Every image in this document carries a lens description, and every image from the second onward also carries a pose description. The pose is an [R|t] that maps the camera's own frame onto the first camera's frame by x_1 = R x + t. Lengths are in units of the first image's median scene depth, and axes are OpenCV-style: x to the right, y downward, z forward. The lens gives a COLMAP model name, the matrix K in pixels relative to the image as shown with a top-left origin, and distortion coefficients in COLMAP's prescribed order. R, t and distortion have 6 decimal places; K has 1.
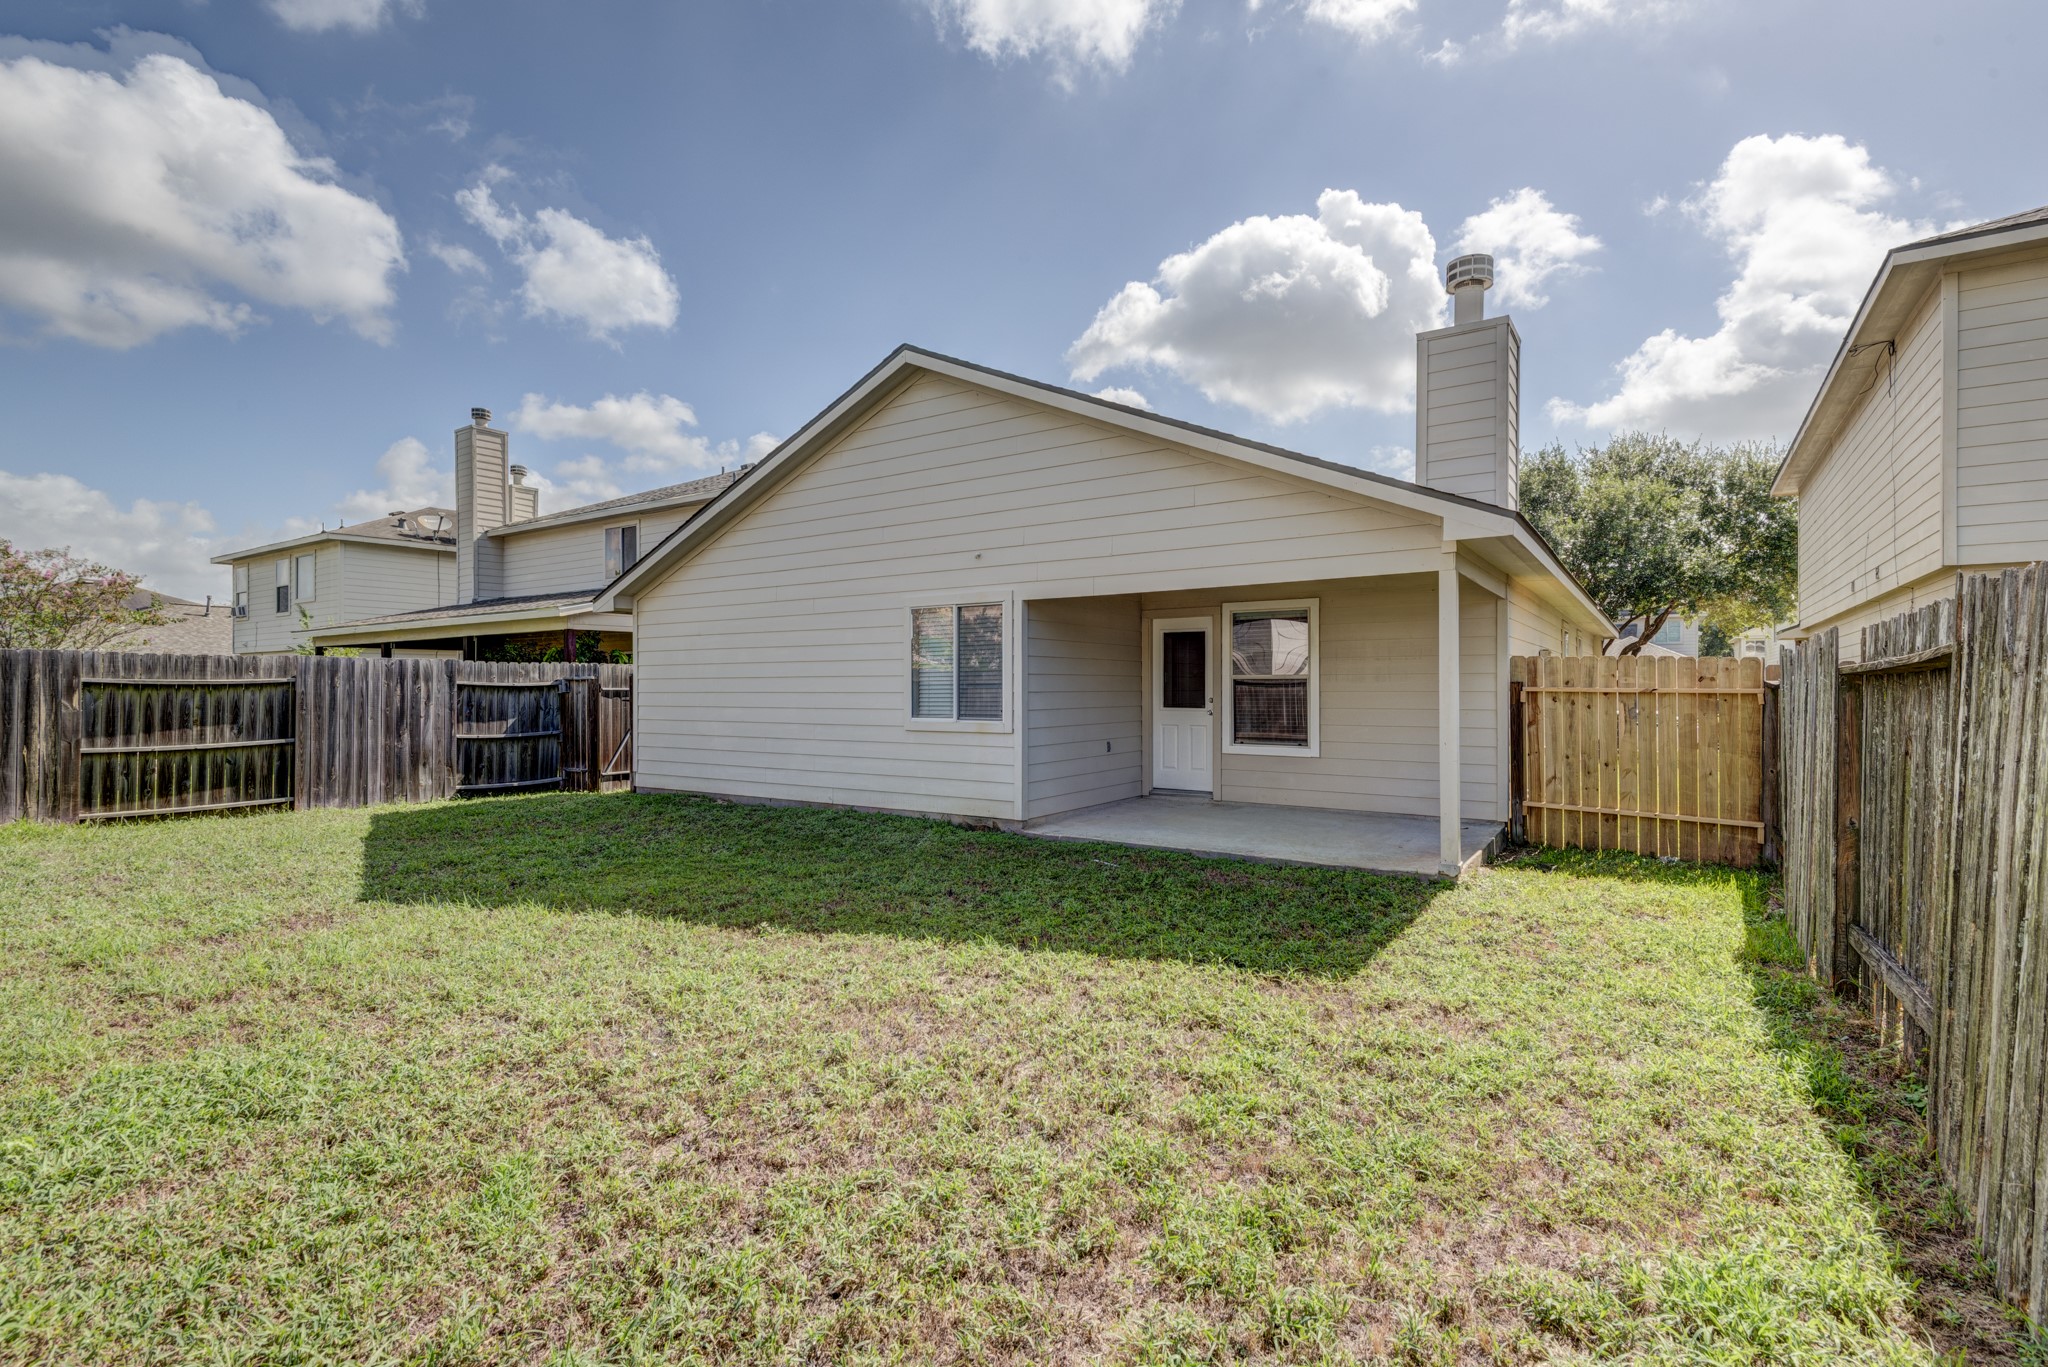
lens RADIAL K [[920.6, 0, 1021.1], [0, 920.6, 692.9], [0, 0, 1]] dist [0.013204, -0.004577]
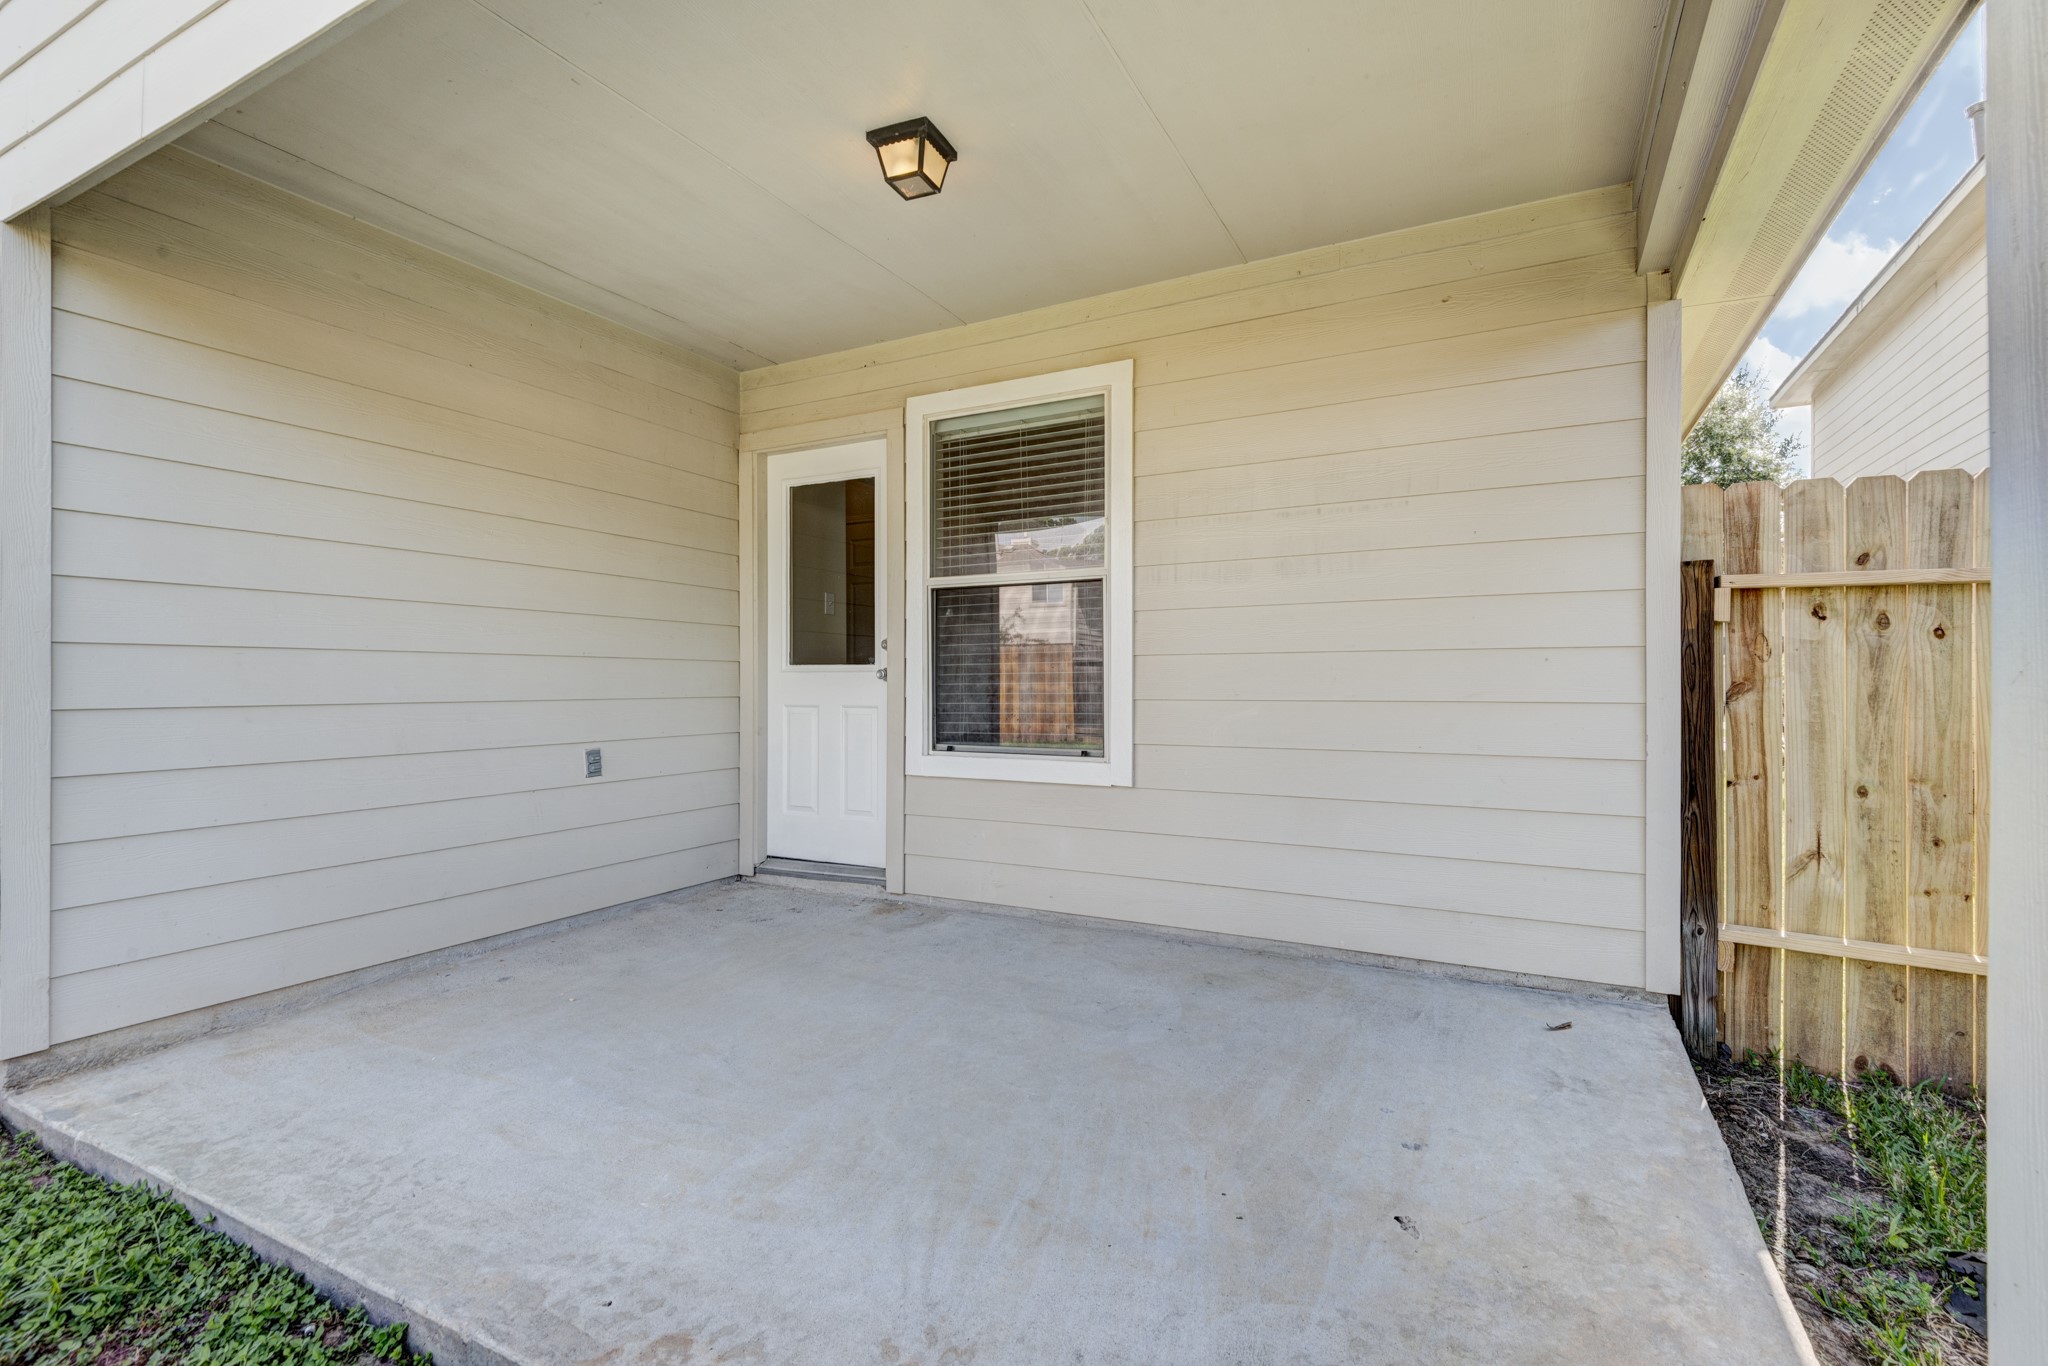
lens RADIAL K [[920.6, 0, 1033.7], [0, 920.6, 687.6], [0, 0, 1]] dist [0.013204, -0.004577]
pose [[0.991826, -0.001553, 0.127585, 0.261840], [0.001430, 0.999998, 0.001055, 0.032059], [-0.127587, -0.000864, 0.991827, 0.704064]]
